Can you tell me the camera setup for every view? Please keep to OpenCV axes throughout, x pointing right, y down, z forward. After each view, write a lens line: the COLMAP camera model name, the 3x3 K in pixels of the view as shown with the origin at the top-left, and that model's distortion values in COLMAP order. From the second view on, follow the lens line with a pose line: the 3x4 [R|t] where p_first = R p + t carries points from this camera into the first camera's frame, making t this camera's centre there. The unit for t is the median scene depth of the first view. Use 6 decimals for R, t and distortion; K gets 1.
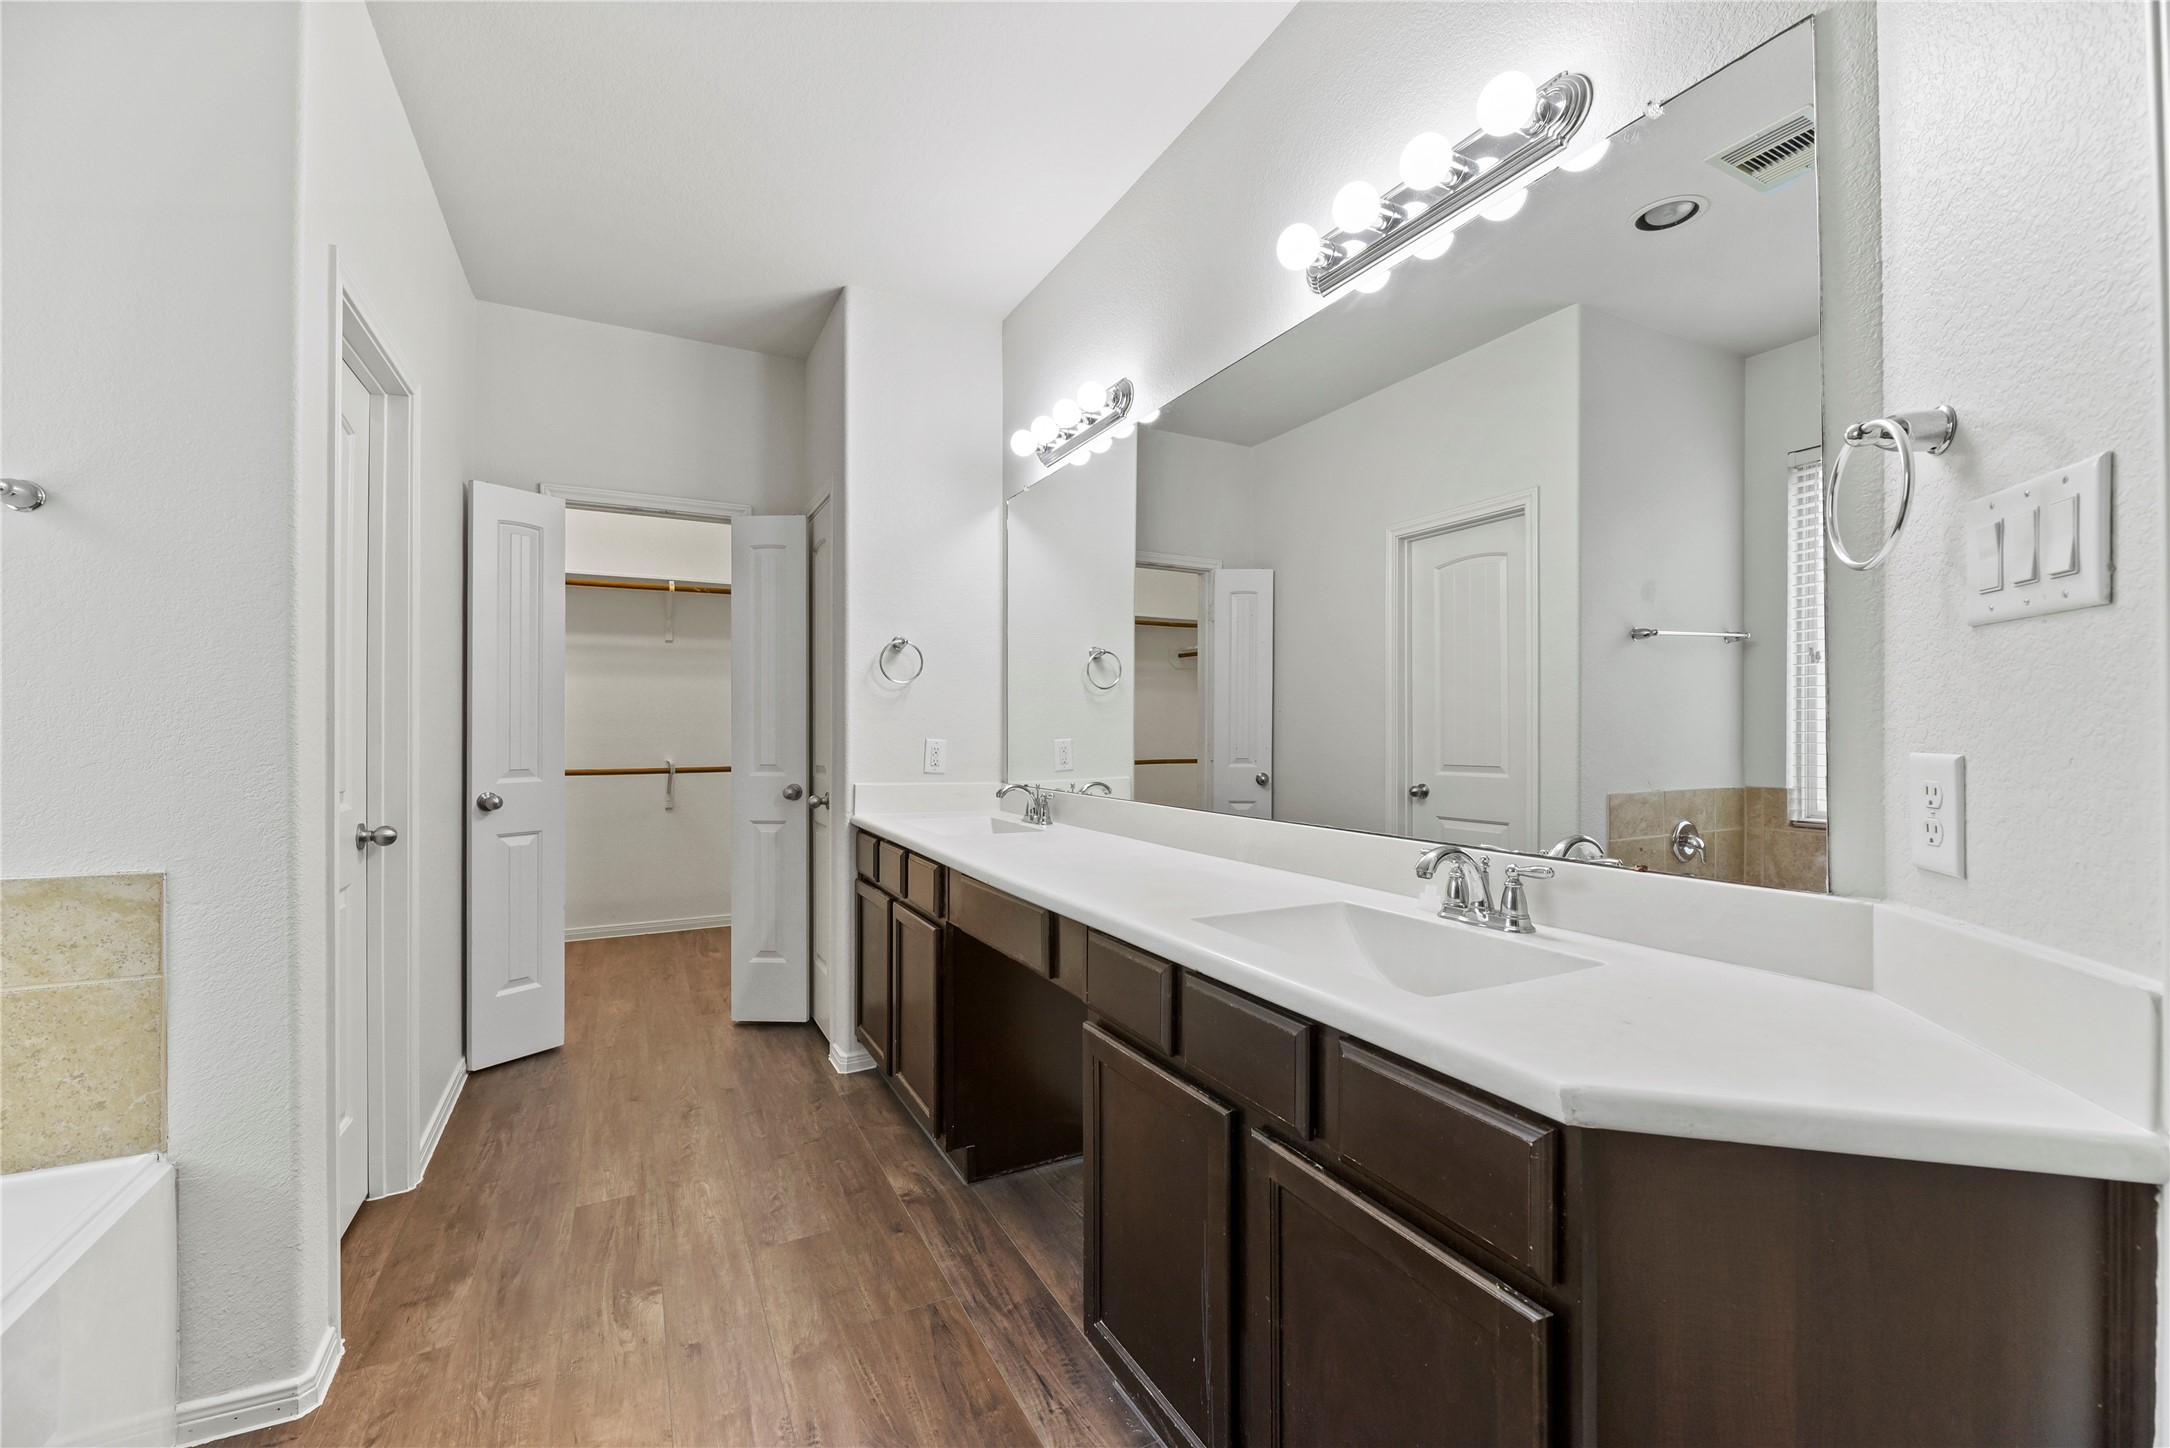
lens RADIAL K [[878.2, 0, 1079.1], [0, 878.2, 724.9], [0, 0, 1]] dist [0.000009, -0.003823]
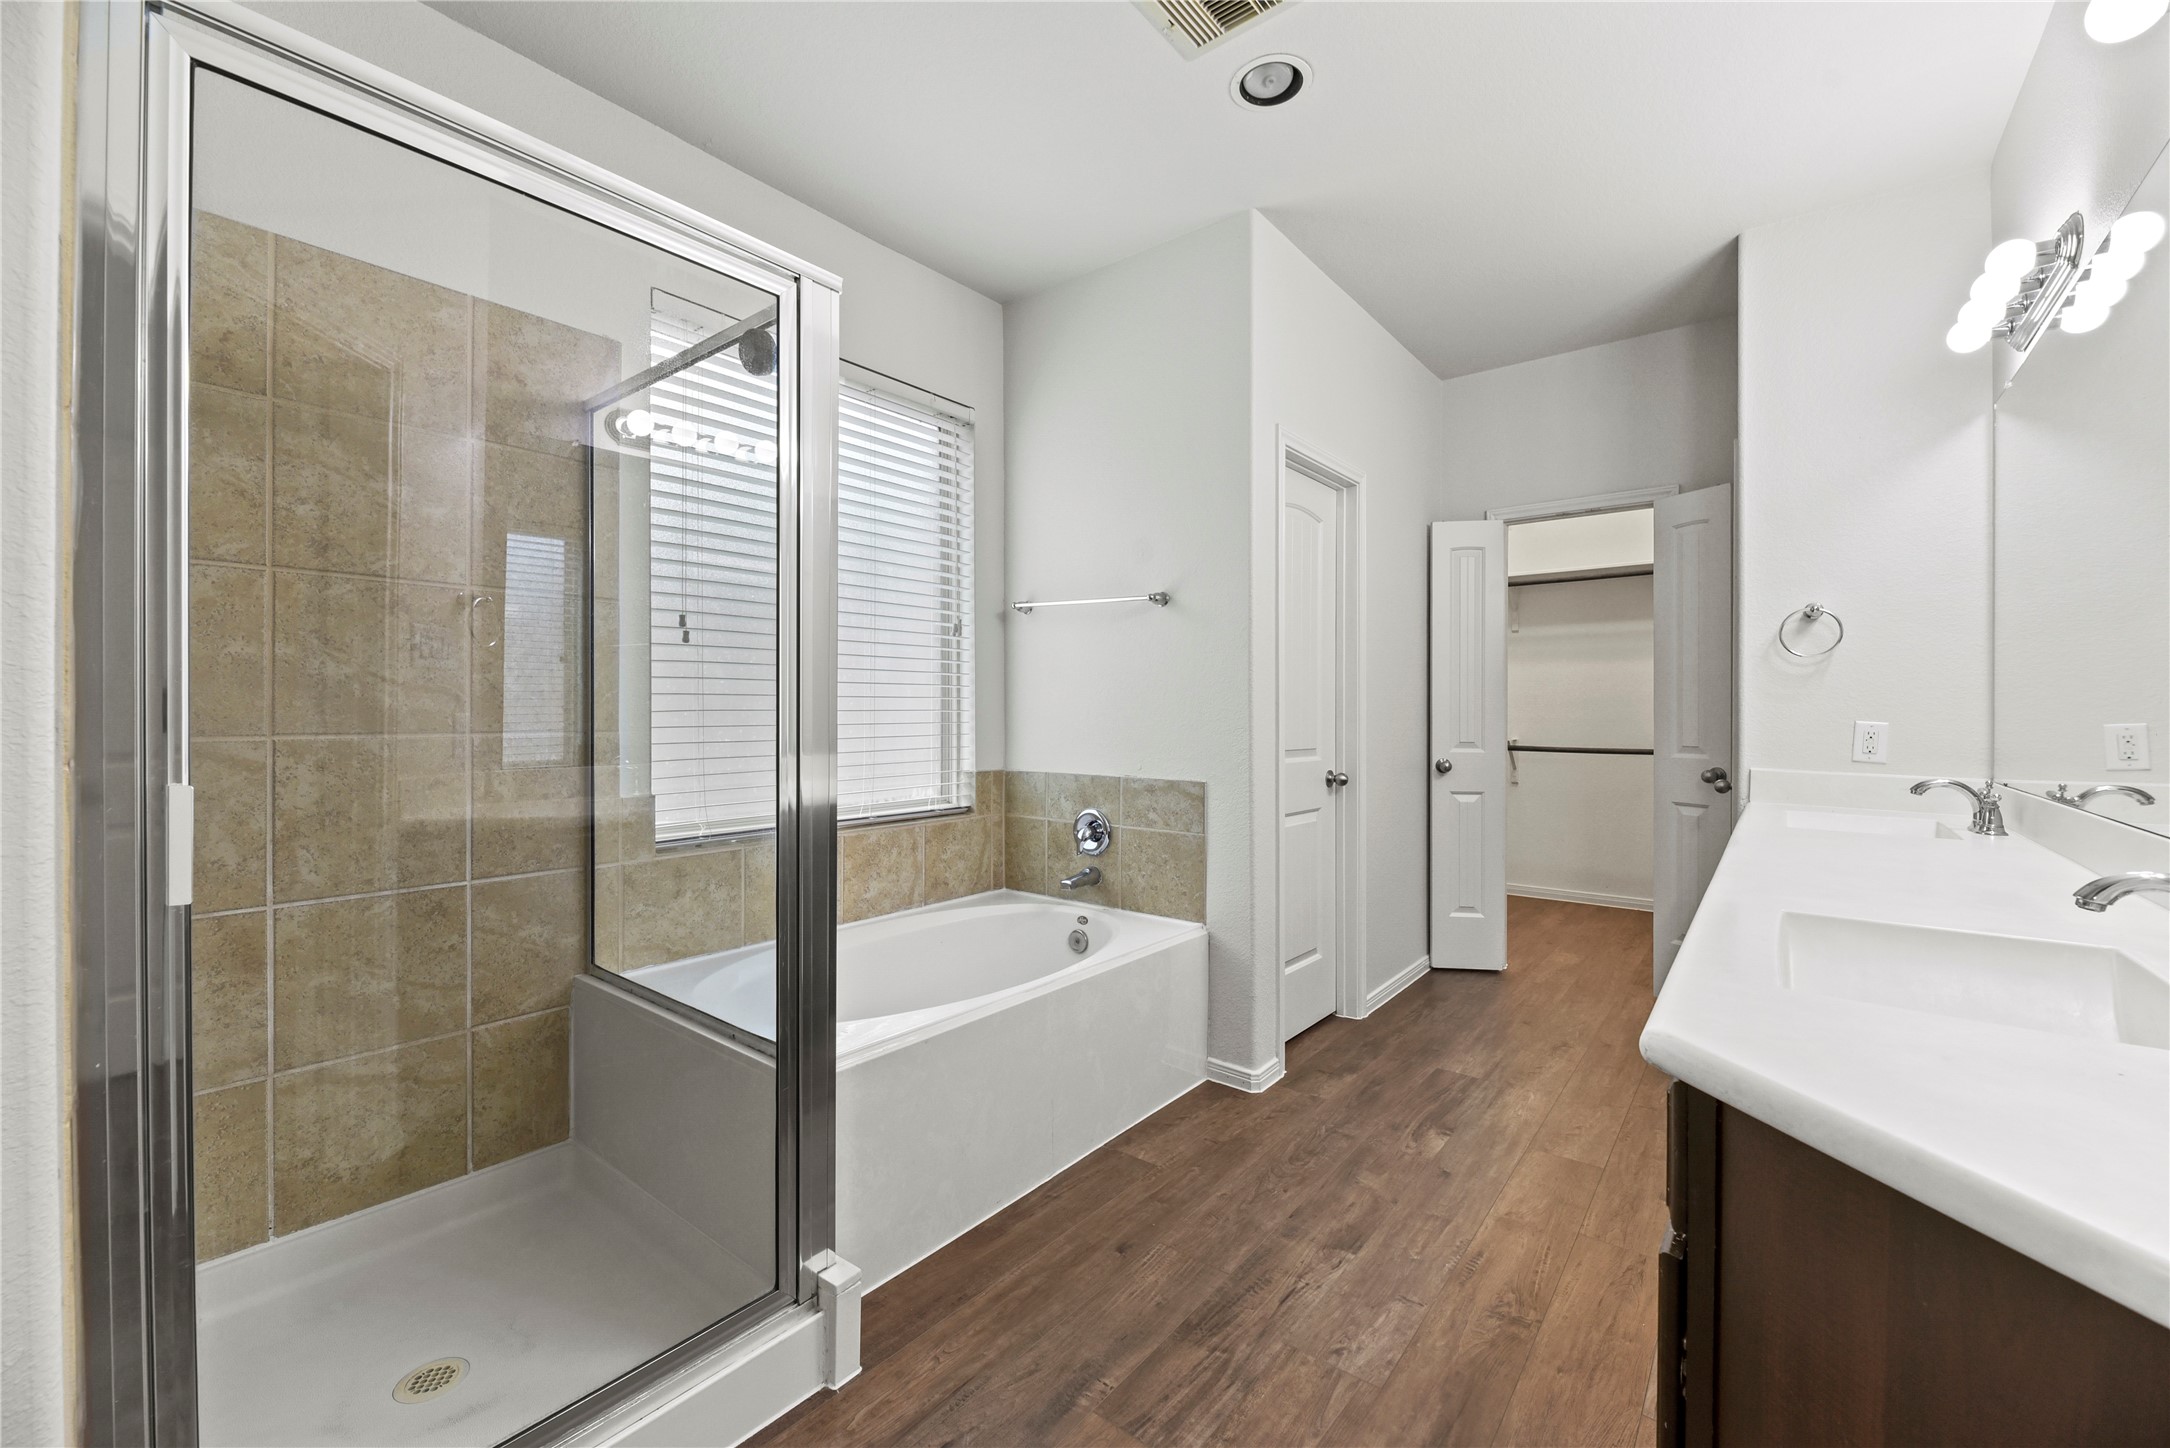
lens RADIAL K [[878.2, 0, 1079.1], [0, 878.2, 724.9], [0, 0, 1]] dist [0.000009, -0.003823]
pose [[0.397413, 0.013395, -0.917542, 0.388196], [0.002591, 0.999873, 0.015719, 0.005818], [0.917636, -0.008624, 0.397327, -0.022732]]
